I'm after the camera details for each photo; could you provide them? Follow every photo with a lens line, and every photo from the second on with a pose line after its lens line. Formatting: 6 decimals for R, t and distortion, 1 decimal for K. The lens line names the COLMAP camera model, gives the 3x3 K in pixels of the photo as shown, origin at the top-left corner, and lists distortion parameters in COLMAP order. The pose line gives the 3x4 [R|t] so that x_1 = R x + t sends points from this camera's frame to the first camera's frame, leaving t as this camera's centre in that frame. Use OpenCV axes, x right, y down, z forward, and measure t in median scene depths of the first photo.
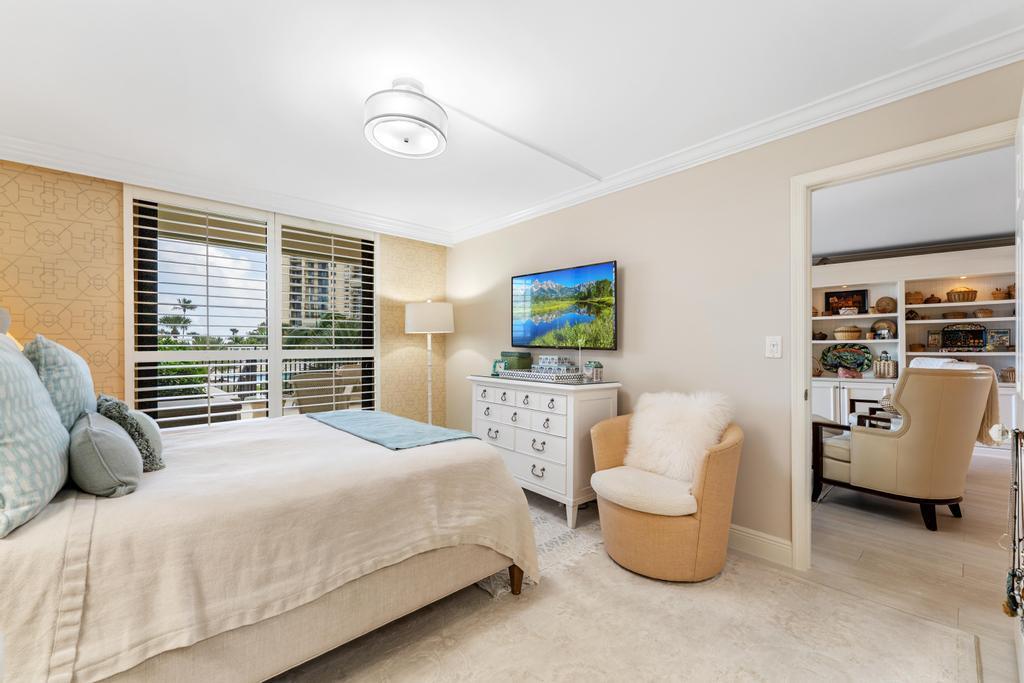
lens RADIAL K [[413.9, 0, 513.7], [0, 413.9, 348.6], [0, 0, 1]] dist [0.001887, 0.000269]
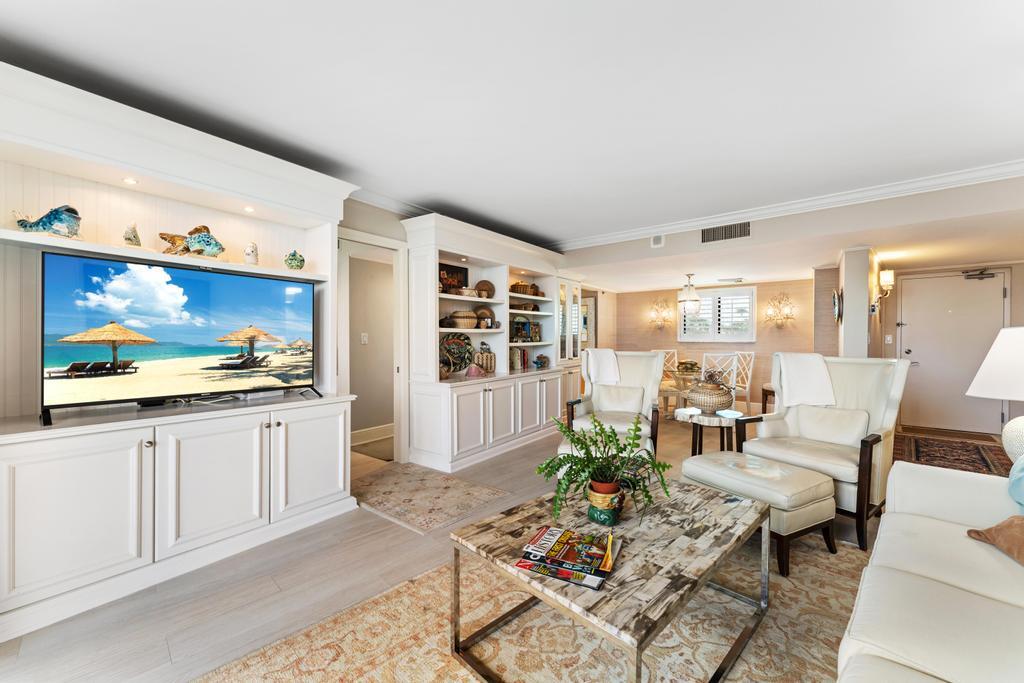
lens RADIAL K [[410.9, 0, 513.2], [0, 410.9, 342.0], [0, 0, 1]] dist [0.000690, -0.000883]
pose [[-0.054690, -0.008876, 0.998464, 0.026093], [-0.000145, 0.999961, 0.008882, -0.002259], [-0.998503, 0.000341, -0.054689, 0.987379]]
